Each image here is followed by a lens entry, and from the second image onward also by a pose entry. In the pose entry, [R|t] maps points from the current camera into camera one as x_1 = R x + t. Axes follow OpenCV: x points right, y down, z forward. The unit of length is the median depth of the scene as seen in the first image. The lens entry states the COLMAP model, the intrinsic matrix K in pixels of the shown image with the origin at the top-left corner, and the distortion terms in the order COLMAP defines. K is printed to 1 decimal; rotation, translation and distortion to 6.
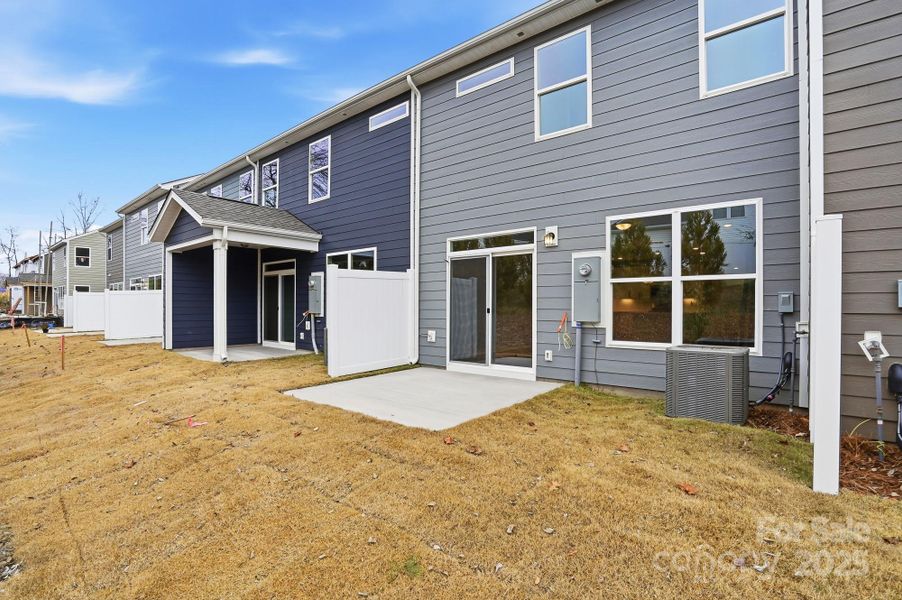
lens RADIAL K [[423.8, 0, 450.8], [0, 423.8, 301.2], [0, 0, 1]] dist [-0.055582, 0.014830]
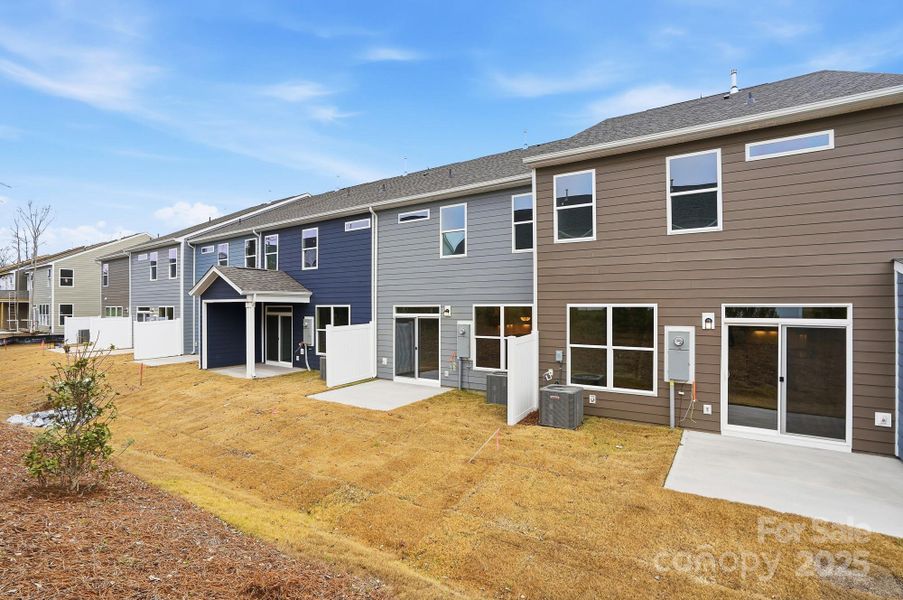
lens RADIAL K [[424.2, 0, 448.8], [0, 424.2, 299.8], [0, 0, 1]] dist [-0.055582, 0.014830]
pose [[0.995239, -0.003799, 0.097392, 0.046990], [0.004009, 0.999990, -0.001960, -0.161275], [-0.097384, 0.002341, 0.995244, -0.721761]]
